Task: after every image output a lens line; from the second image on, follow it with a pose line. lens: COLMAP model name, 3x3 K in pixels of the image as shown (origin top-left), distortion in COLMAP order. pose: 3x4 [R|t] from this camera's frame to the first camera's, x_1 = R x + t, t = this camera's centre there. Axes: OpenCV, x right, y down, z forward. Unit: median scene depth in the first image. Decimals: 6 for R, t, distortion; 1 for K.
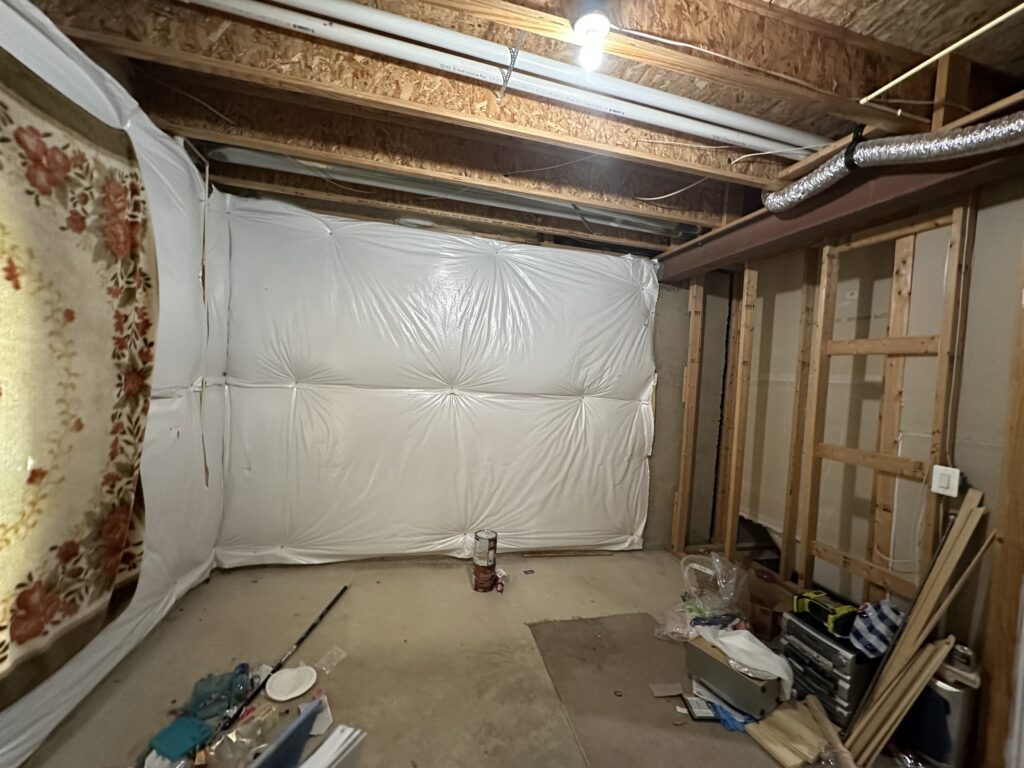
lens RADIAL K [[410.0, 0, 512.4], [0, 410.0, 384.8], [0, 0, 1]] dist [0.009378, -0.000077]
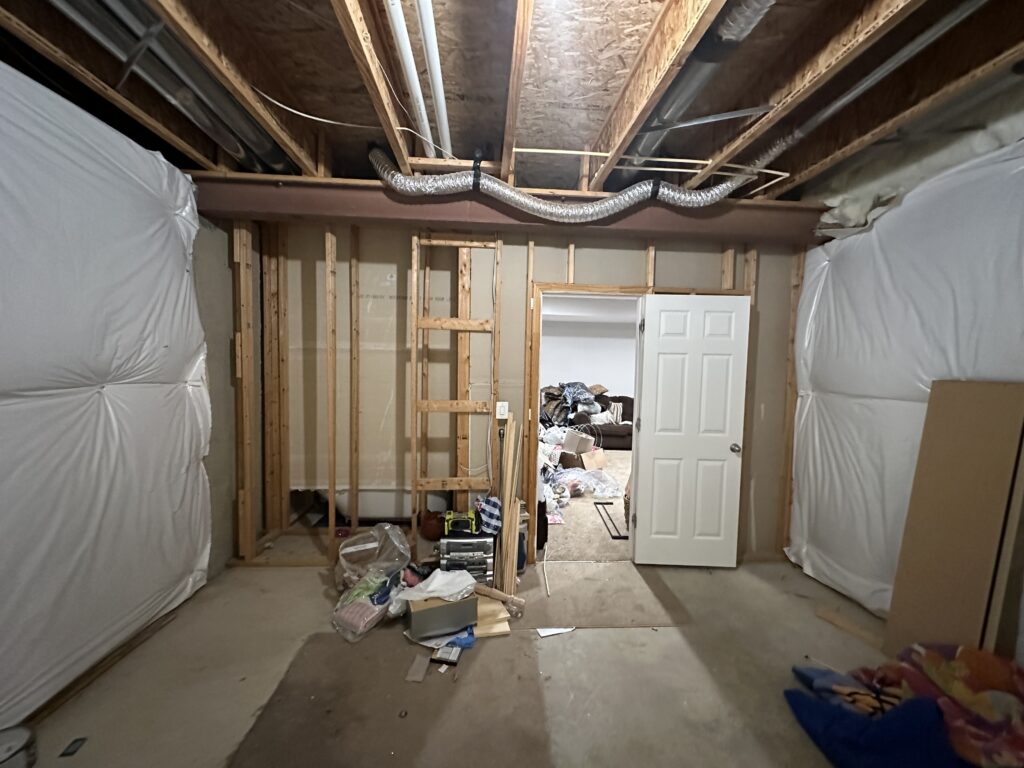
lens RADIAL K [[410.0, 0, 510.2], [0, 410.0, 385.4], [0, 0, 1]] dist [0.009378, -0.000077]
pose [[0.184678, -0.115340, 0.976008, -0.396736], [0.016302, 0.993312, 0.114301, -0.038761], [-0.982664, -0.005198, 0.185323, 0.506042]]
